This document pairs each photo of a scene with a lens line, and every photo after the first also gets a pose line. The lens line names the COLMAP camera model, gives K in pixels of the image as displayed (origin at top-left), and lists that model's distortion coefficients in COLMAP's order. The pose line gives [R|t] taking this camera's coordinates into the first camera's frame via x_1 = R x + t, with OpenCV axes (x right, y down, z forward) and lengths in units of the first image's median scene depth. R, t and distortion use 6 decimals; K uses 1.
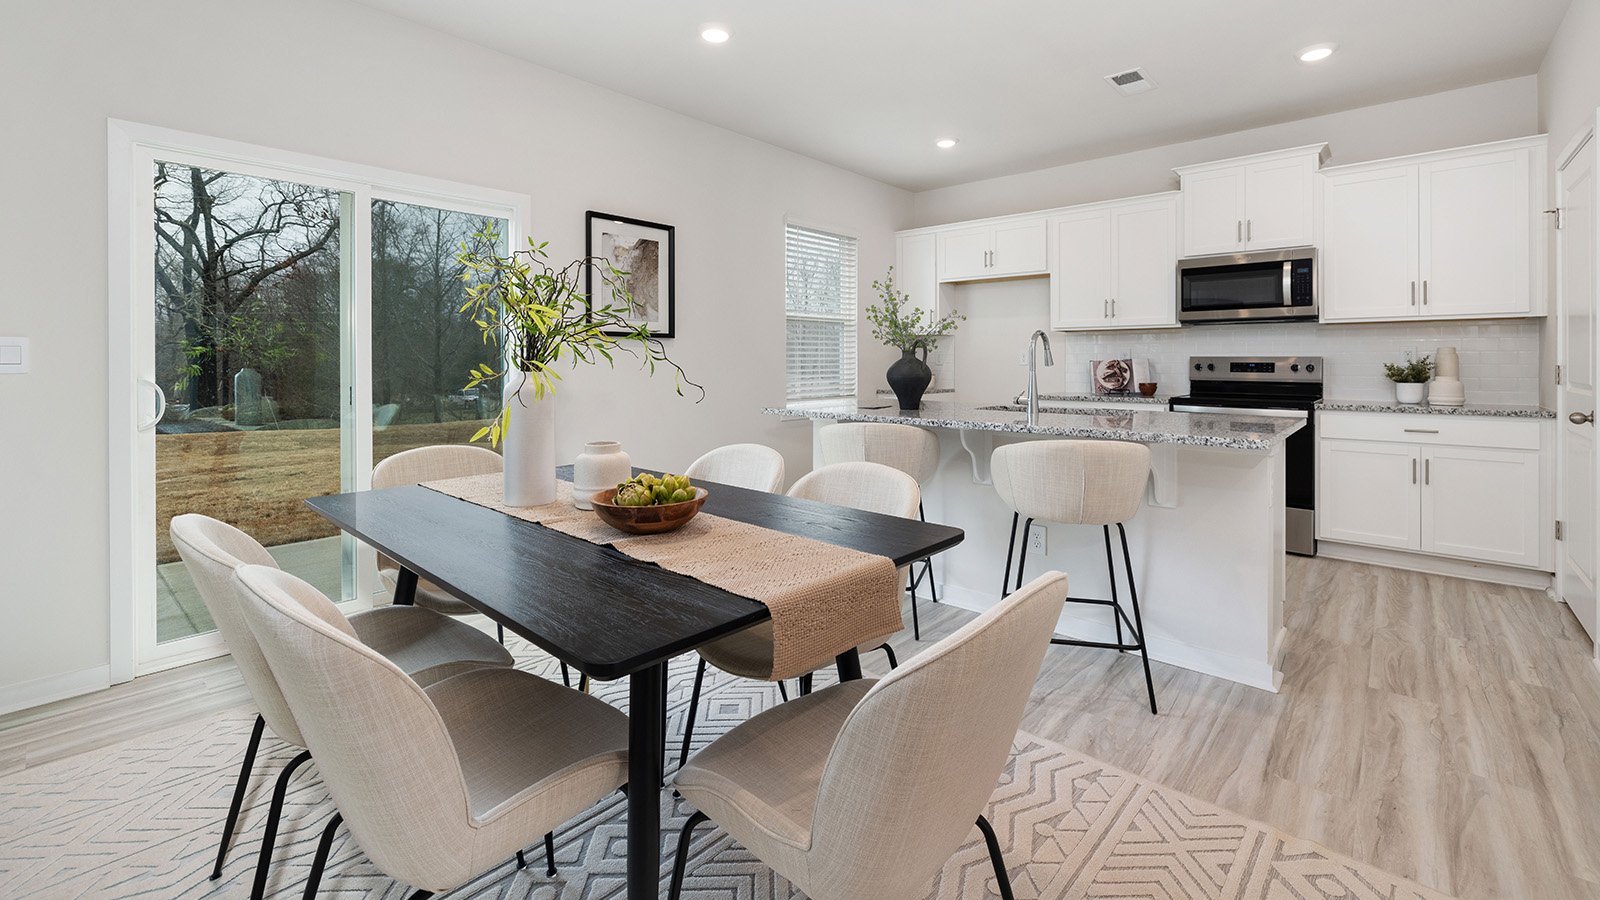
lens RADIAL K [[672.3, 0, 803.0], [0, 672.3, 365.3], [0, 0, 1]] dist [-0.000087, -0.000193]
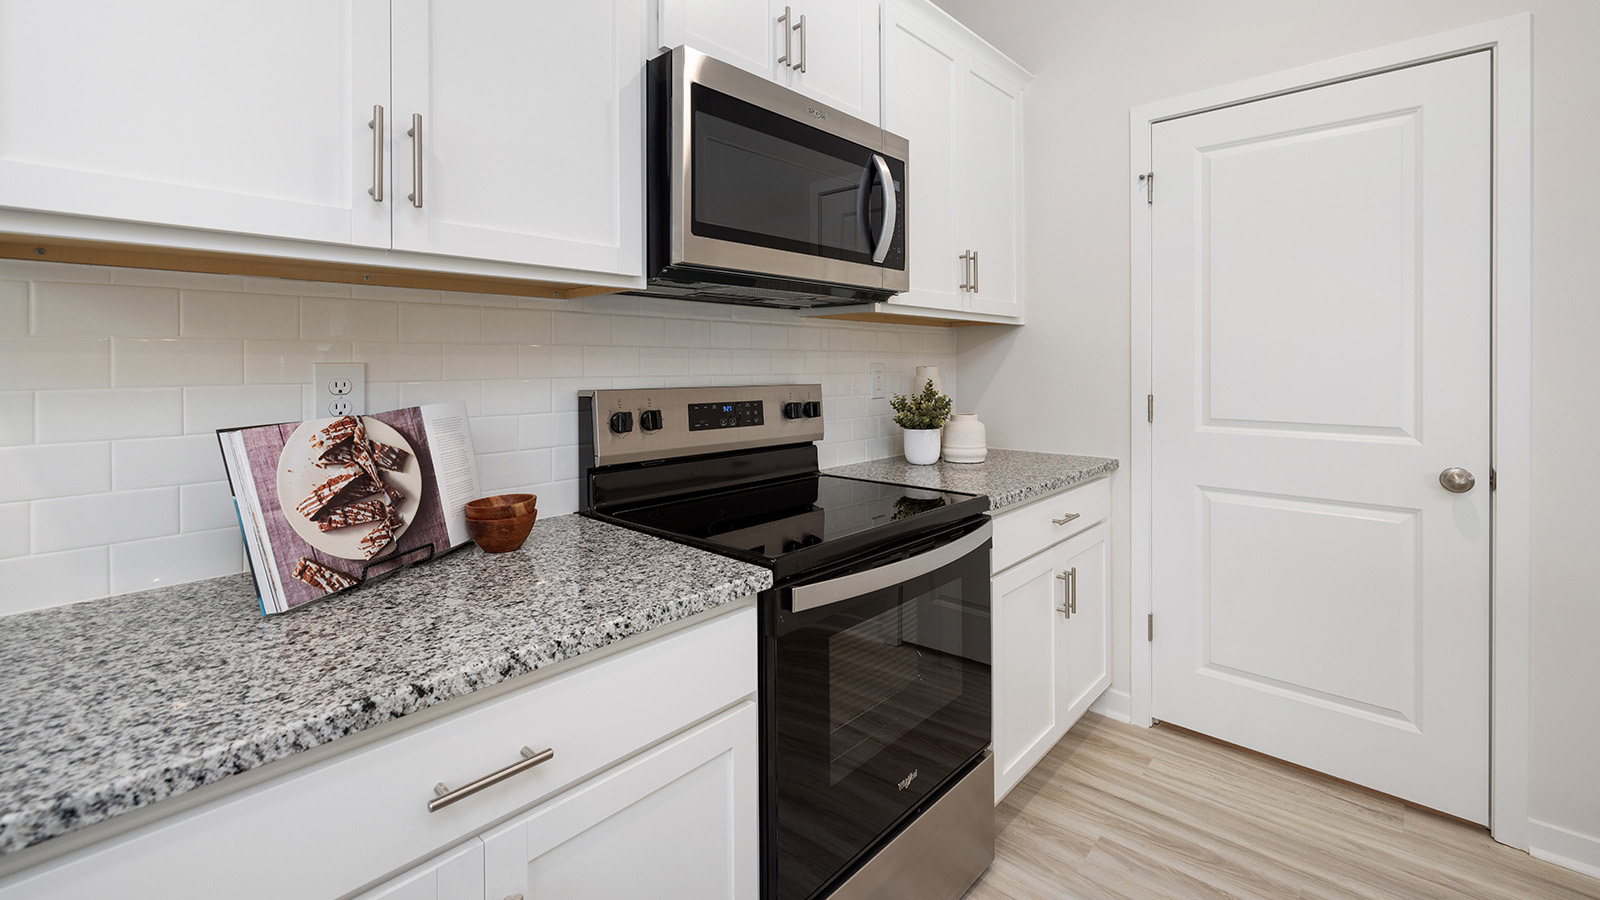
lens RADIAL K [[672.3, 0, 803.0], [0, 672.3, 365.3], [0, 0, 1]] dist [-0.000087, -0.000193]
pose [[0.017874, 0.000413, 0.999840, 0.314421], [0.009699, 0.999953, -0.000586, -0.027263], [-0.999793, 0.009708, 0.017870, 1.051556]]
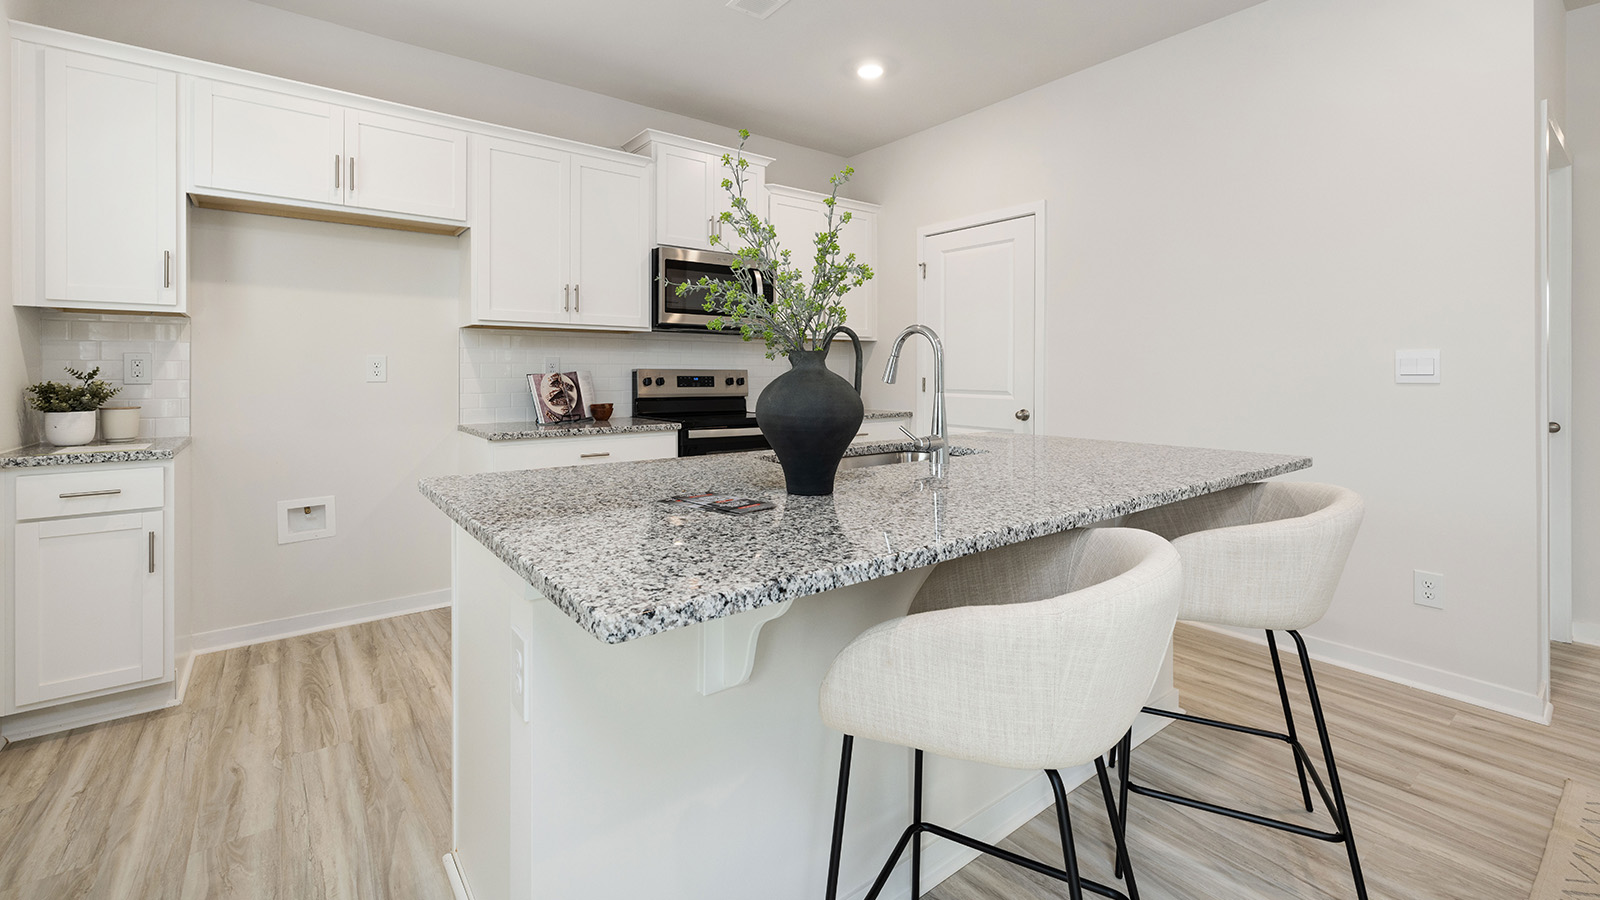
lens RADIAL K [[650.6, 0, 797.3], [0, 650.6, 375.1], [0, 0, 1]] dist [-0.025752, -0.000024]
pose [[0.192321, -0.002962, 0.981328, -0.179545], [0.004907, 0.999986, 0.002057, -0.007147], [-0.981320, 0.004420, 0.192333, 0.773364]]
